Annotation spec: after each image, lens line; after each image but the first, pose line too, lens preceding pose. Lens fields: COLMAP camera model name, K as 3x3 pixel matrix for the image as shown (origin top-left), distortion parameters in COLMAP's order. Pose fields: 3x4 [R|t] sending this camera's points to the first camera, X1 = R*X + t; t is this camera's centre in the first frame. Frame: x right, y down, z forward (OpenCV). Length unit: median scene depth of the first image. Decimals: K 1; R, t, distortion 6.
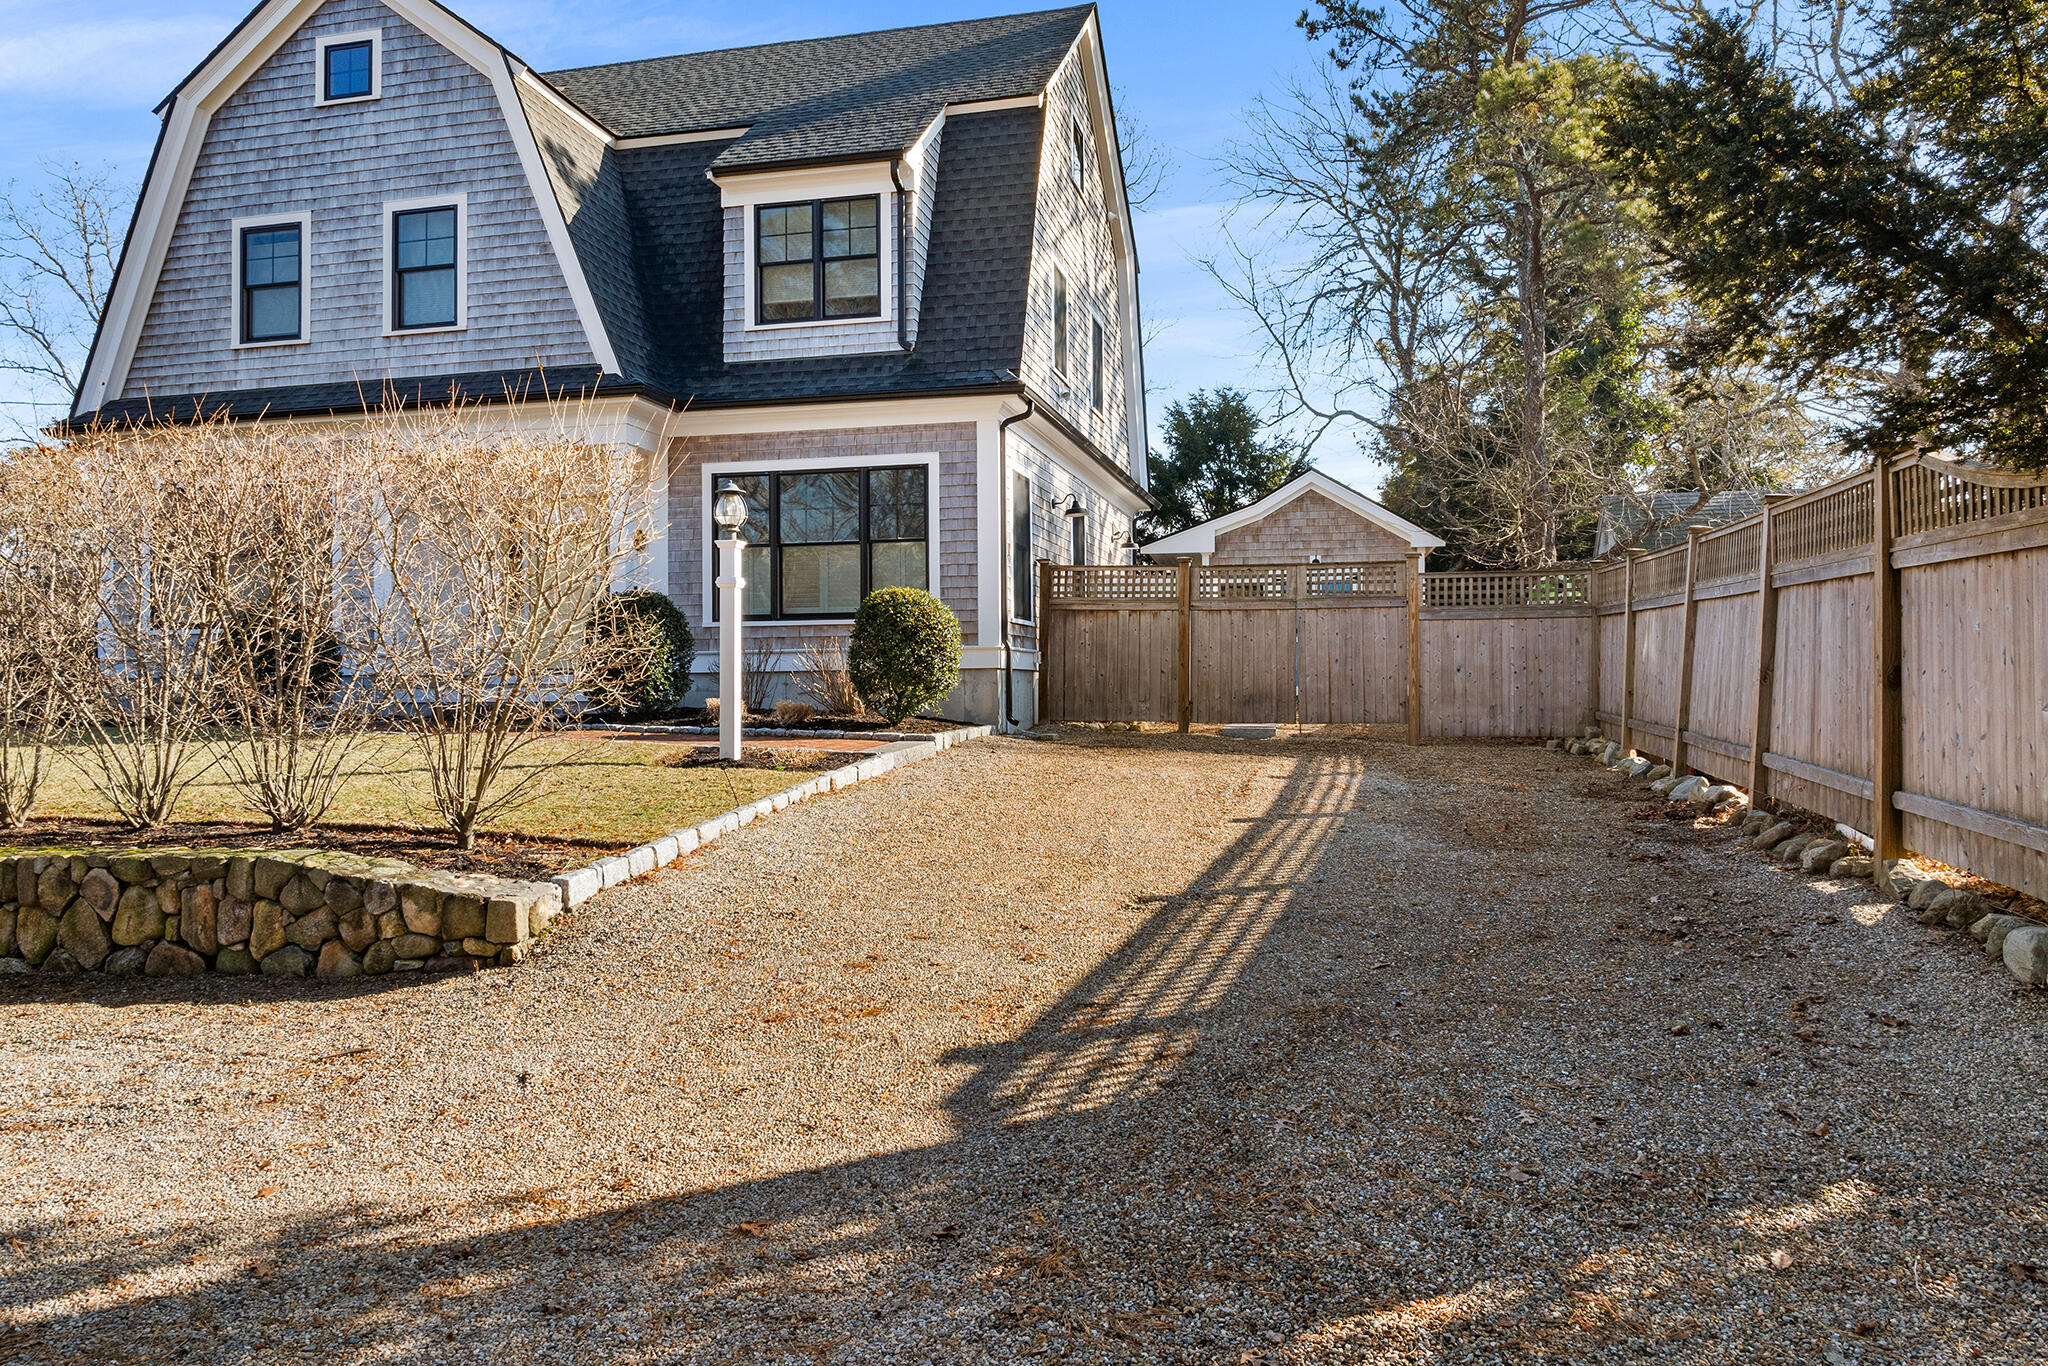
lens RADIAL K [[1464.8, 0, 1029.1], [0, 1464.8, 679.0], [0, 0, 1]] dist [-0.034328, -0.002573]
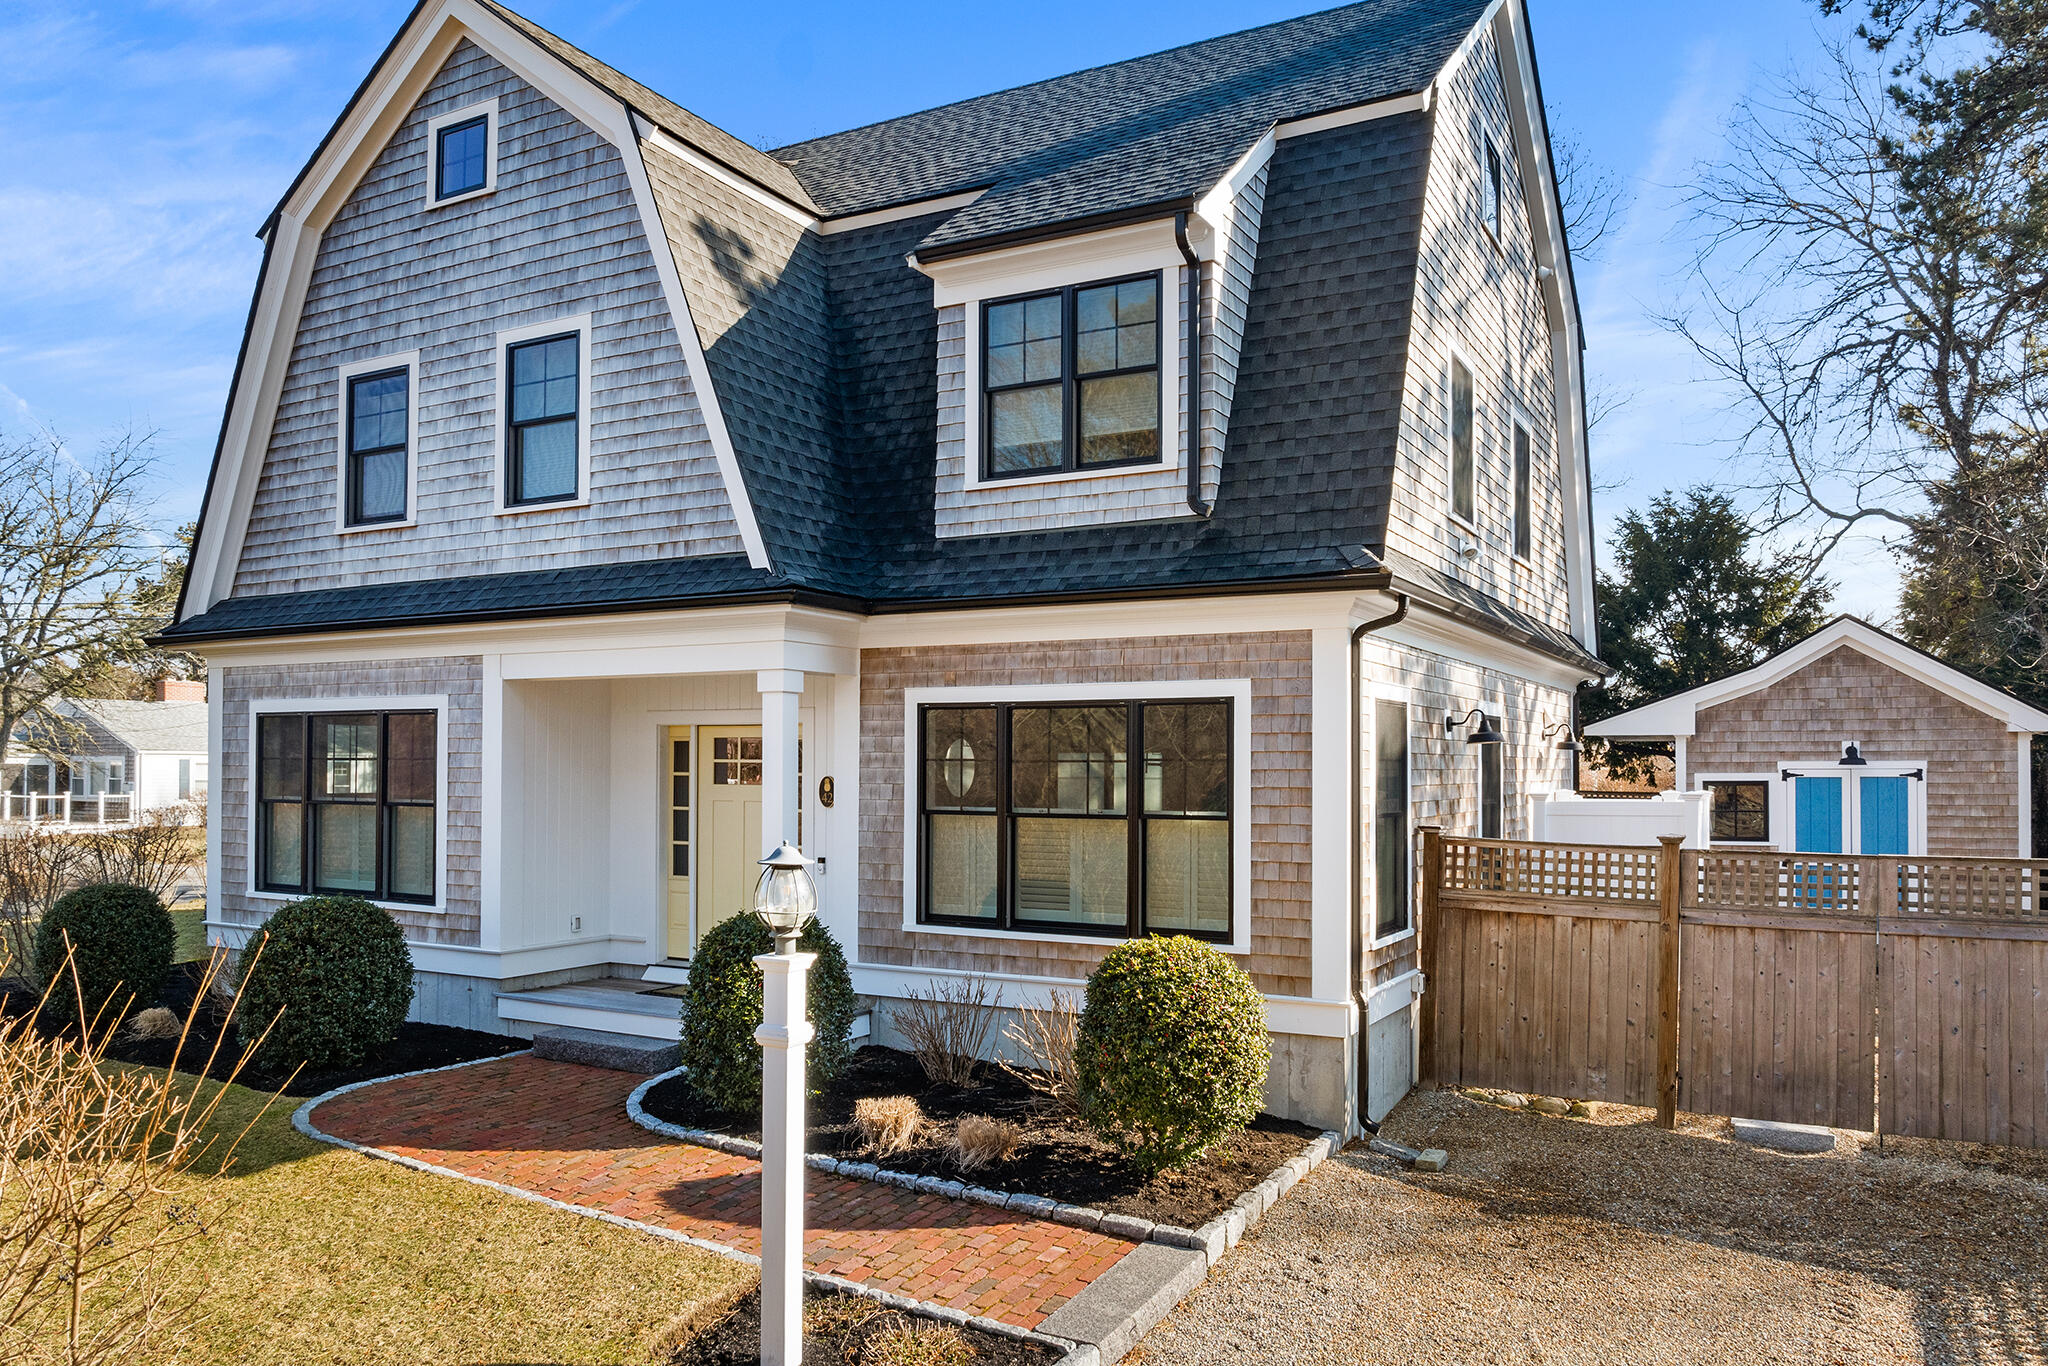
lens RADIAL K [[1469.4, 0, 1025.1], [0, 1469.4, 737.0], [0, 0, 1]] dist [0.008367, -0.086819]
pose [[0.961156, 0.006252, -0.275935, 0.017857], [-0.009196, 0.999914, -0.009378, -0.118815], [0.275852, 0.011551, 0.961131, 0.359858]]
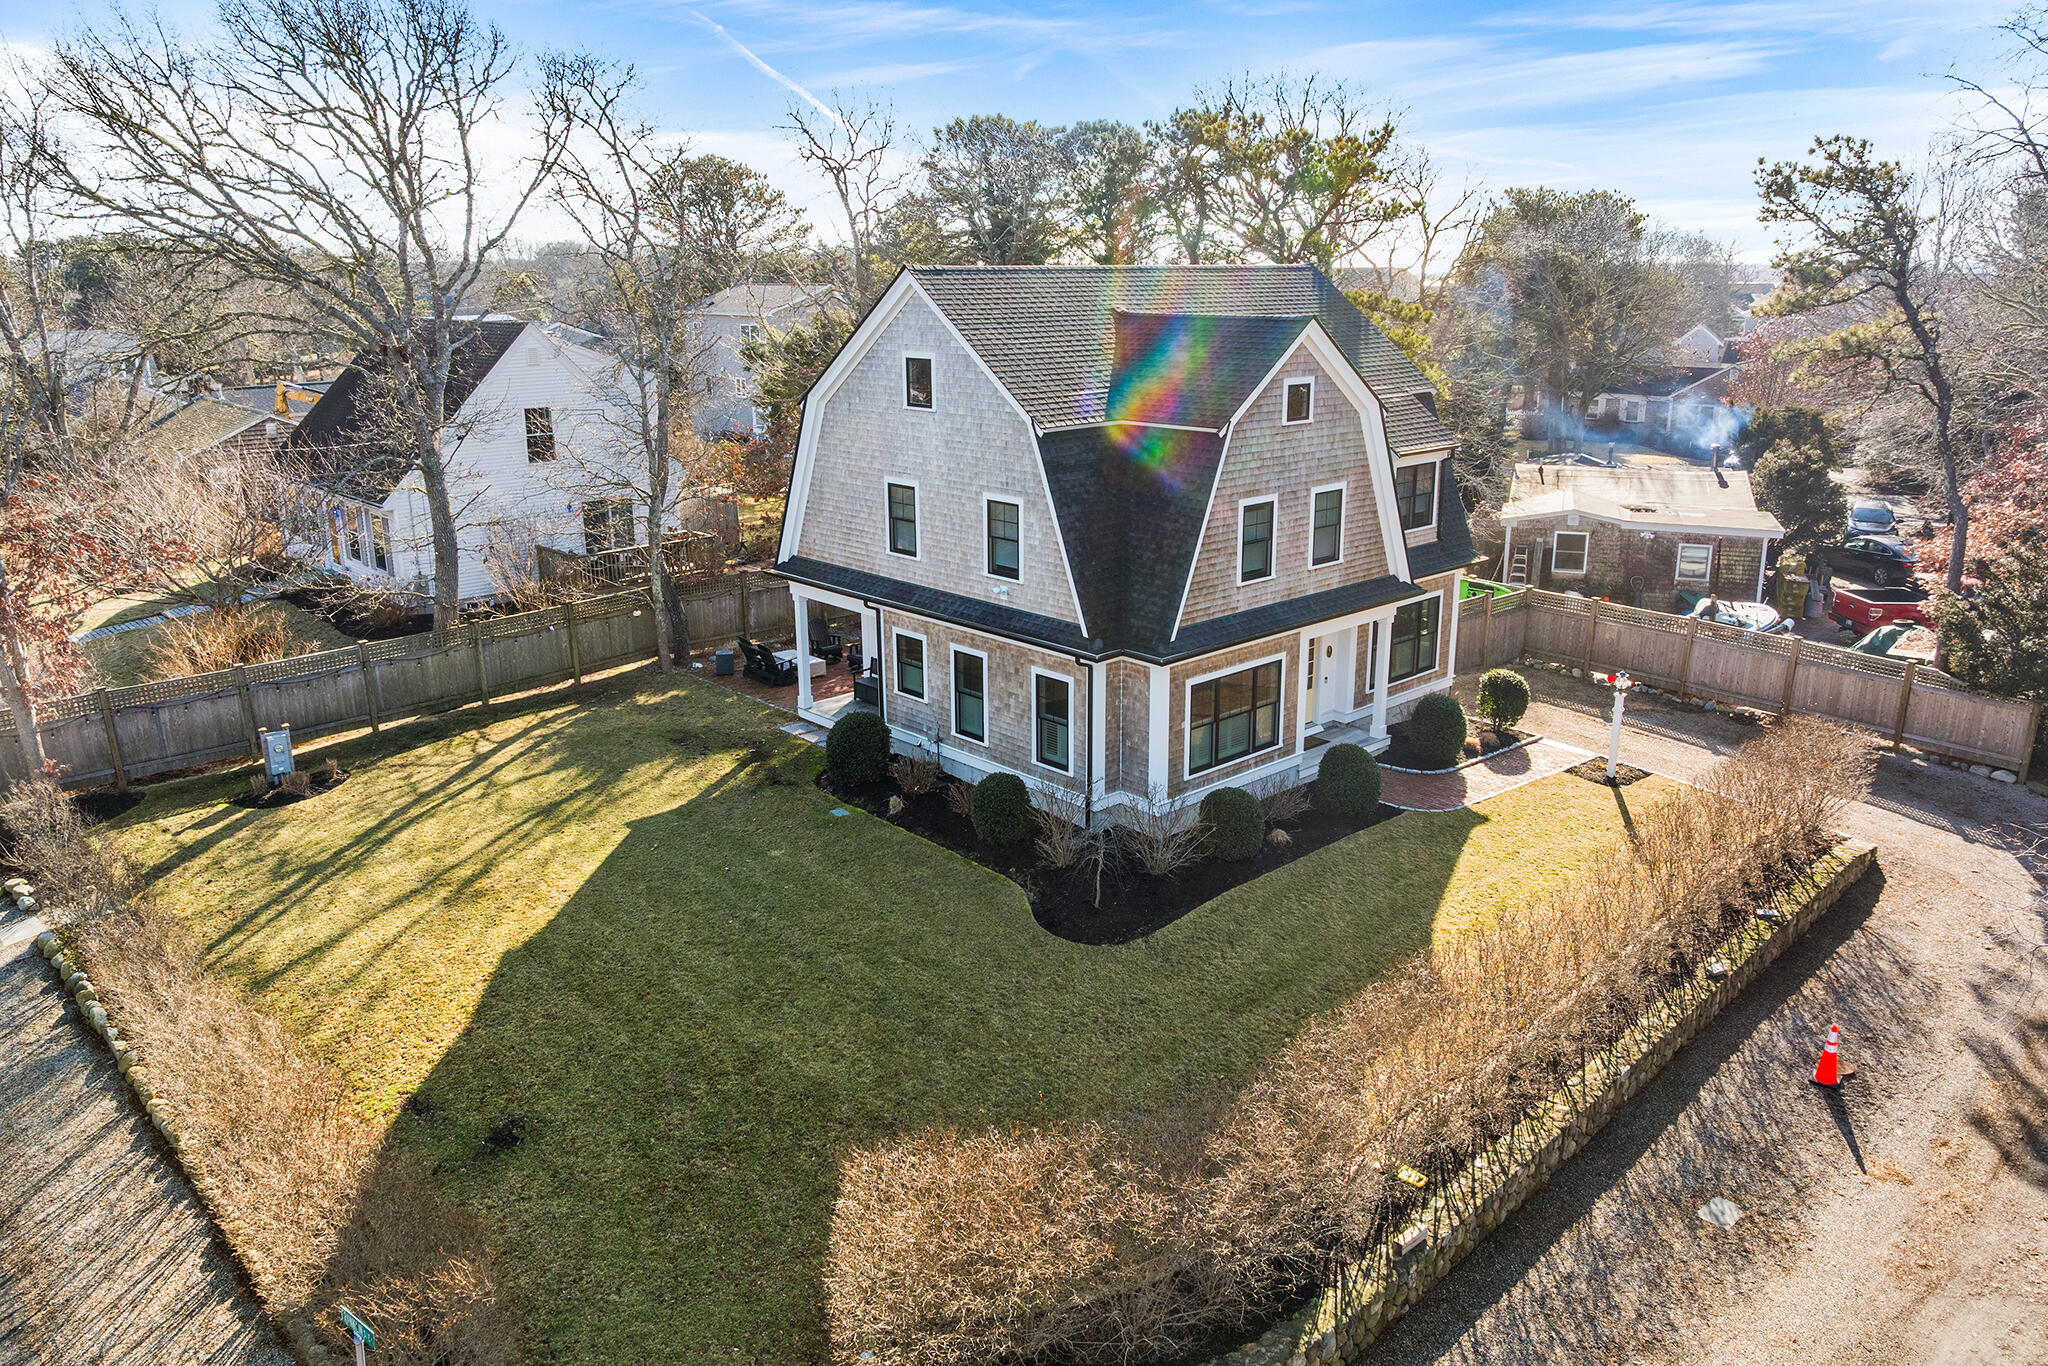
lens RADIAL K [[1464.8, 0, 1029.1], [0, 1464.8, 679.0], [0, 0, 1]] dist [-0.034328, -0.002573]
pose [[0.560606, -0.221228, 0.797984, -1.961818], [-0.004854, 0.962758, 0.270319, -0.560379], [-0.828068, -0.155416, 0.538655, 0.346091]]
